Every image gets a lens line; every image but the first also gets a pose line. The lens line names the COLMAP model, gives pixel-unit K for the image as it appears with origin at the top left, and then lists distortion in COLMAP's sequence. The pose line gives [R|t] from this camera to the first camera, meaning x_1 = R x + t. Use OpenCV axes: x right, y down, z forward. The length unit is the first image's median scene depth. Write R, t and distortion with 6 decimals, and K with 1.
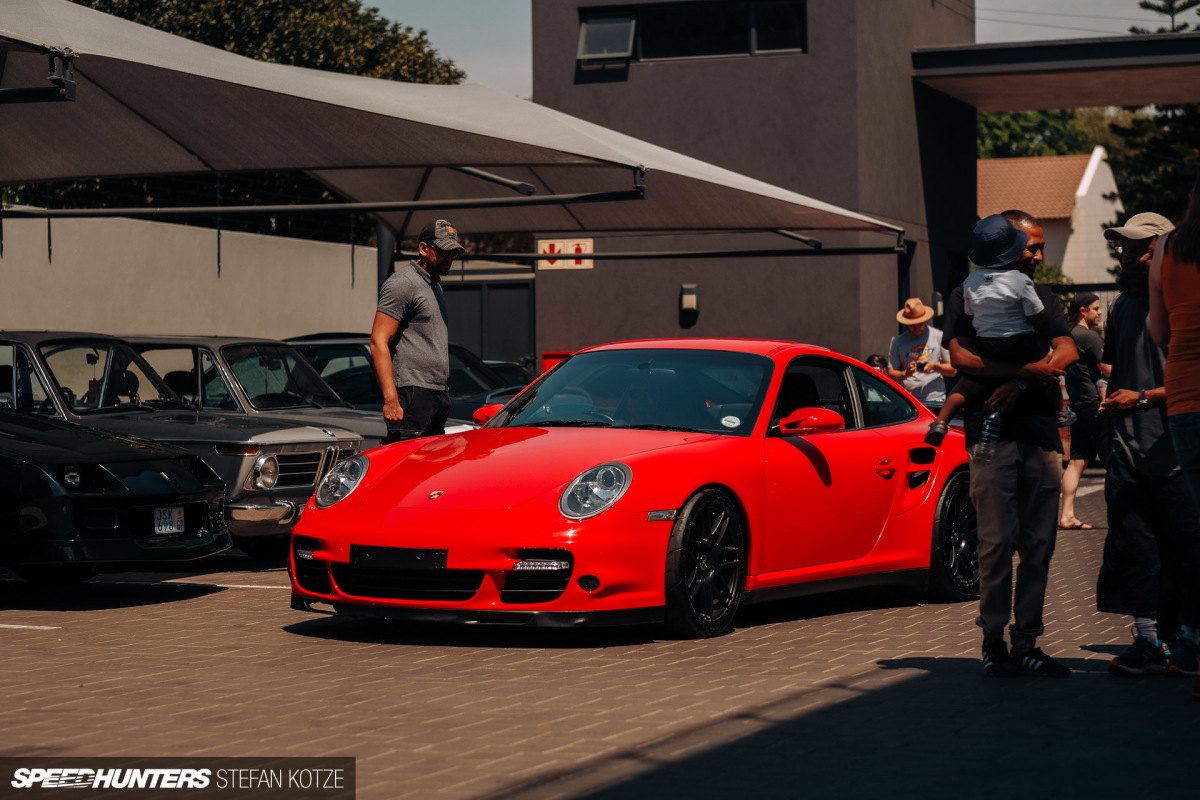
lens RADIAL K [[2893.8, 0, 600.0], [0, 2893.8, 400.0], [0, 0, 1]] dist [0.740275, -0.006383]
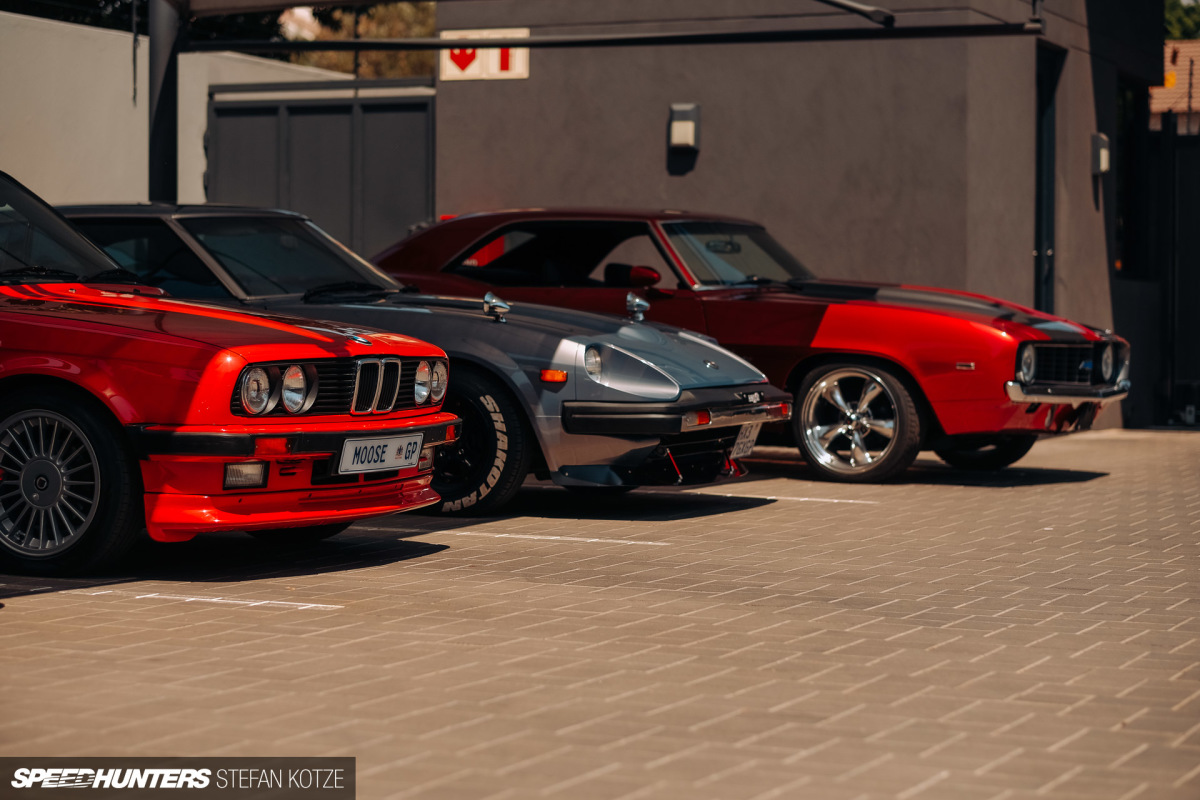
lens RADIAL K [[2893.8, 0, 600.0], [0, 2893.8, 400.0], [0, 0, 1]] dist [0.740275, -0.006383]
pose [[0.998515, 0.009832, -0.053588, 0.046048], [-0.008361, 0.999584, 0.027605, 0.005090], [0.053837, -0.027116, 0.998181, 0.384205]]
